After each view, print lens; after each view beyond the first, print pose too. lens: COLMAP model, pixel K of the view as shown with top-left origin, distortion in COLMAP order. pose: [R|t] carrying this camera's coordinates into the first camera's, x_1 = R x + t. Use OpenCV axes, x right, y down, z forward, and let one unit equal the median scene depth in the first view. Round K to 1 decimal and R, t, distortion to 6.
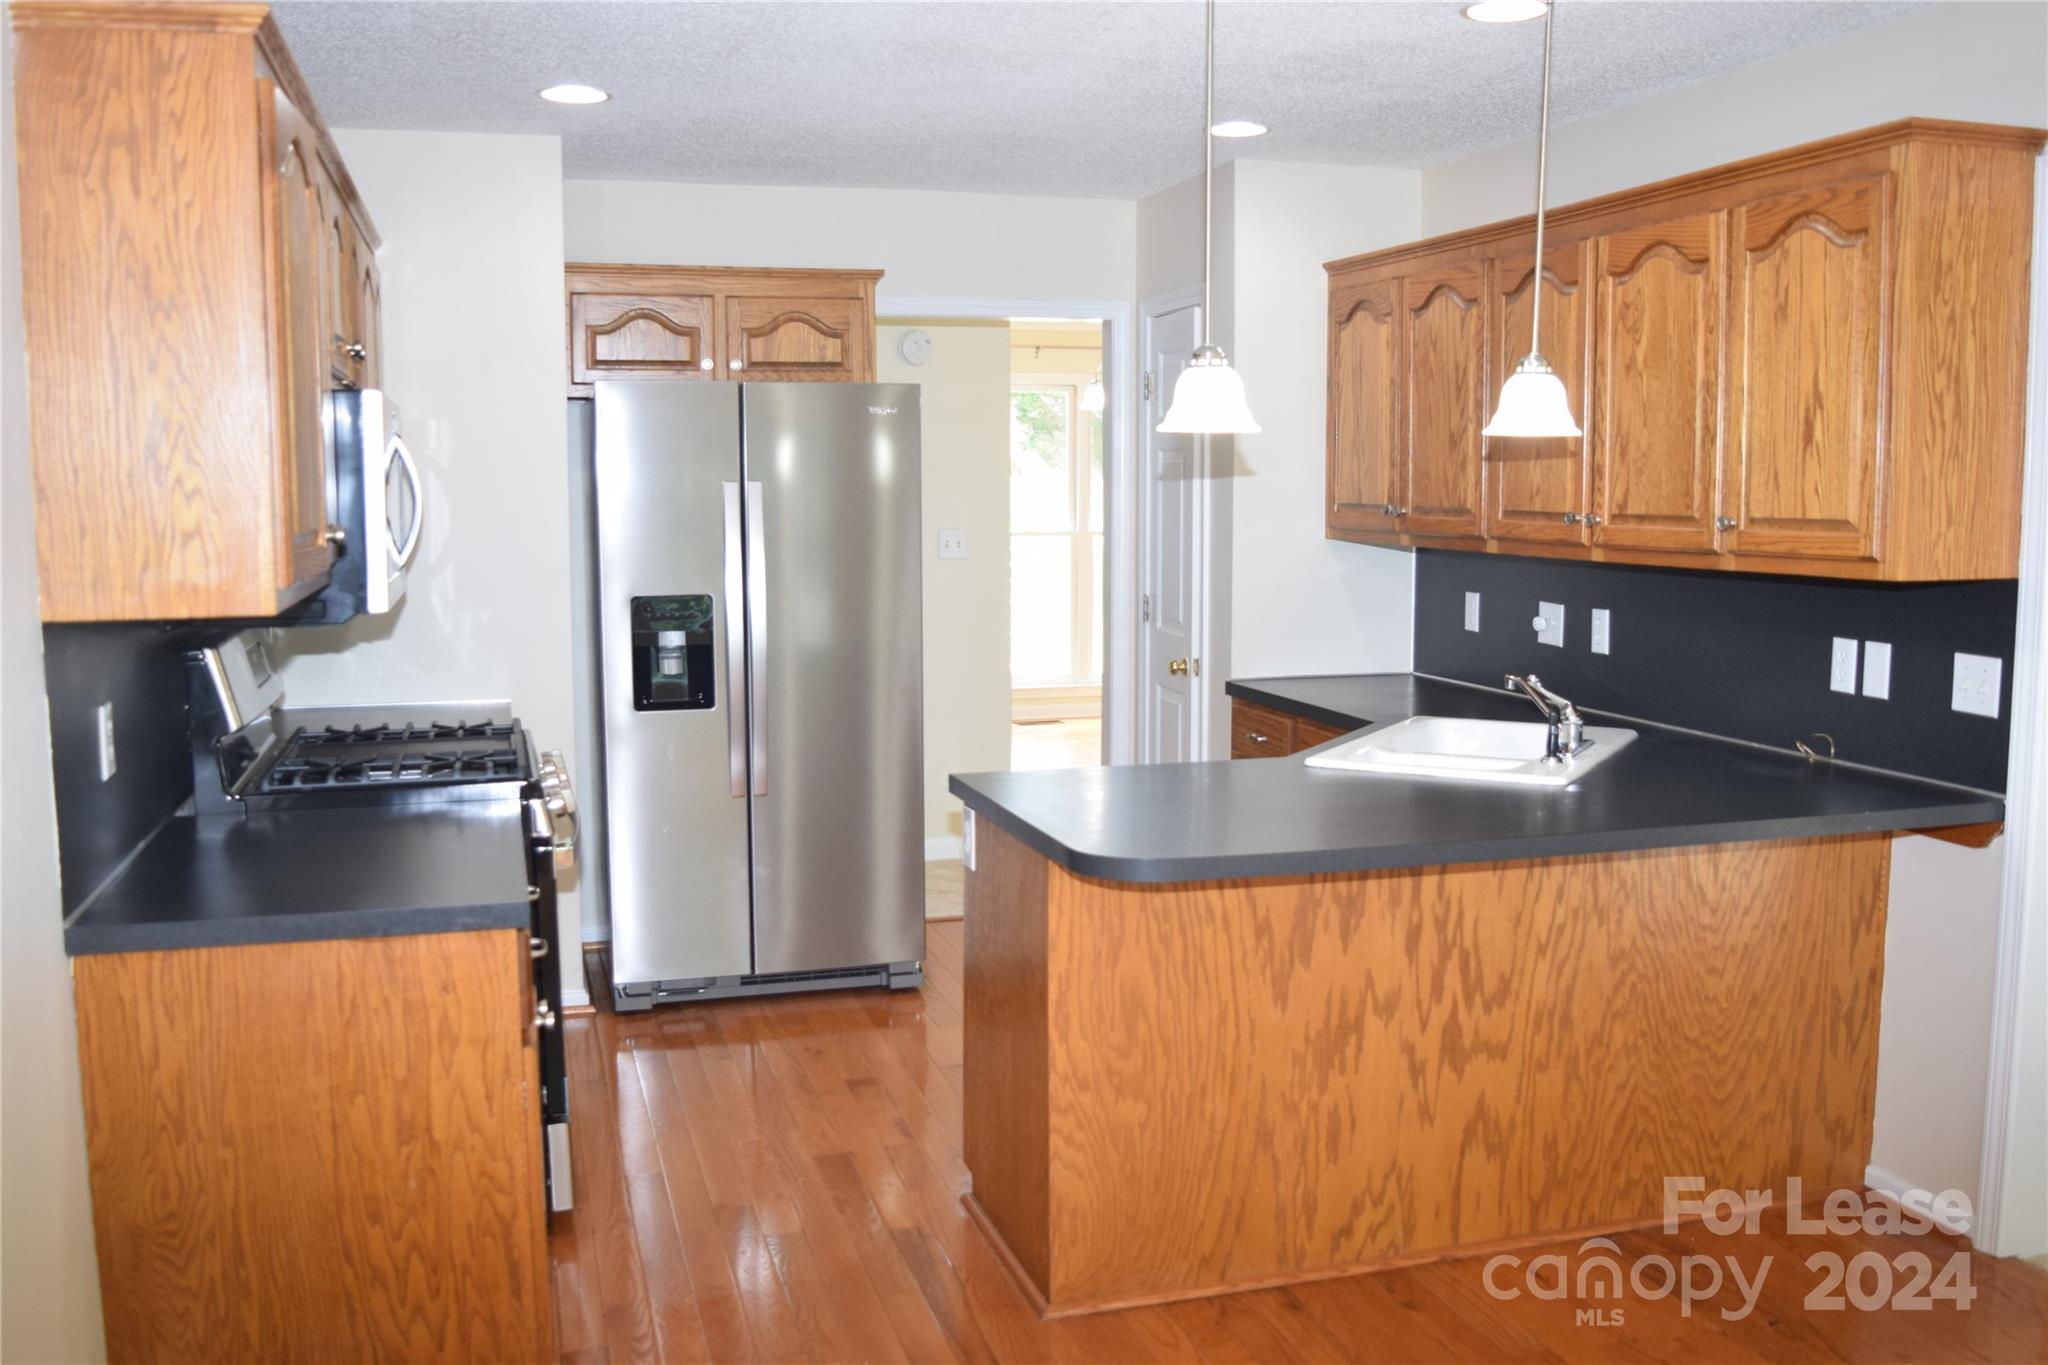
lens RADIAL K [[1816.0, 0, 1024.0], [0, 1816.0, 682.5], [0, 0, 1]] dist [-0.084692, 0.012225]
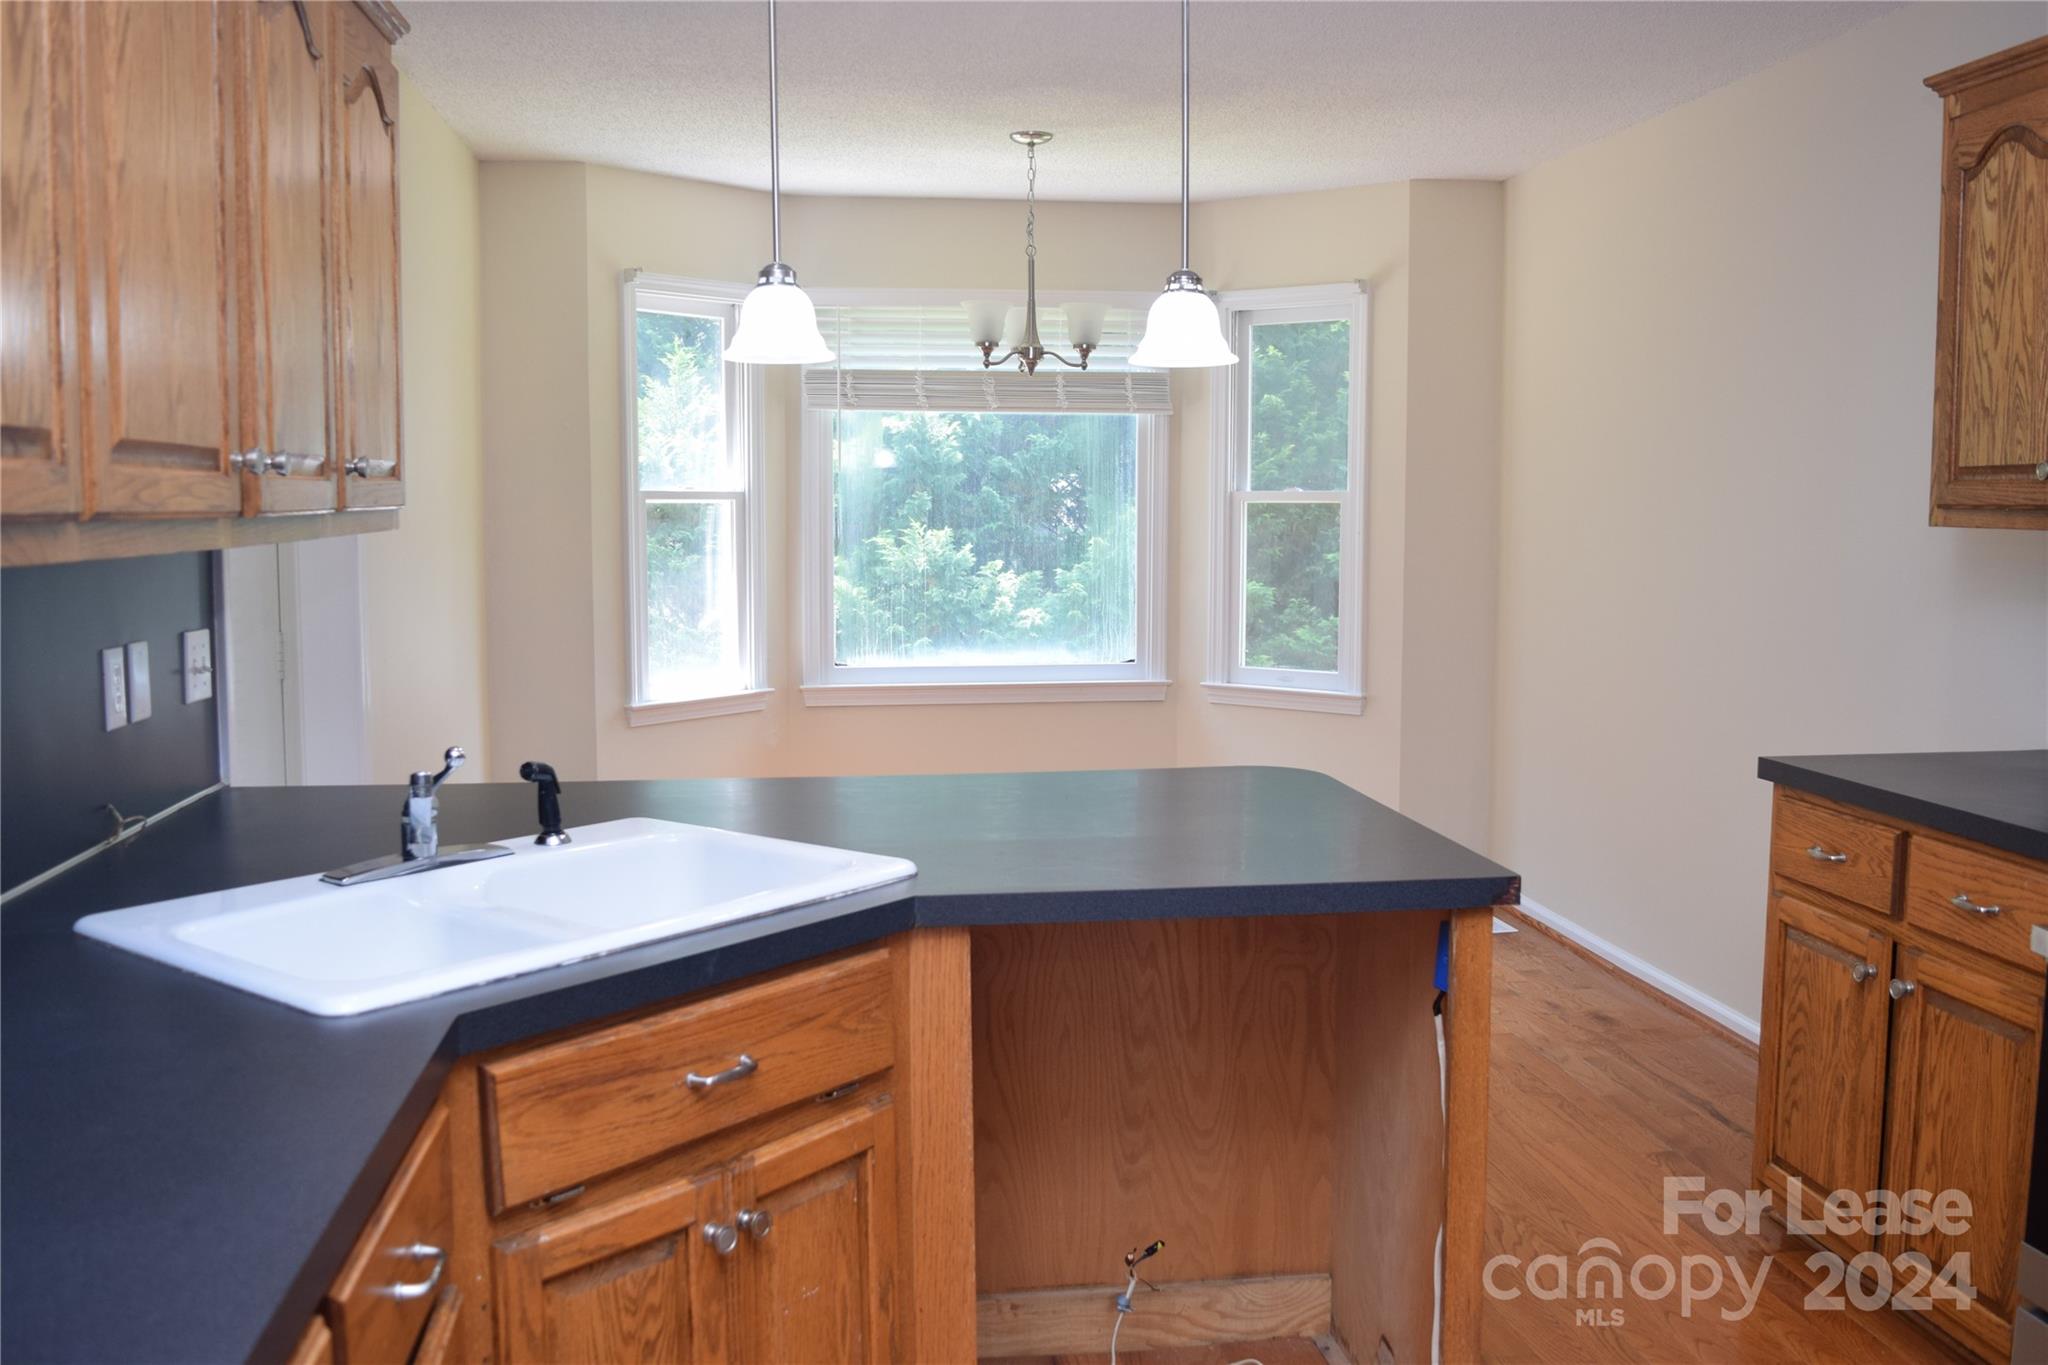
lens RADIAL K [[1807.1, 0, 1024.0], [0, 1807.1, 682.5], [0, 0, 1]] dist [-0.090873, 0.027671]
pose [[-0.988175, -0.011010, 0.152932, 0.036179], [0.021342, 0.977831, 0.208303, -0.159782], [-0.151835, 0.209104, -0.966034, 1.796918]]
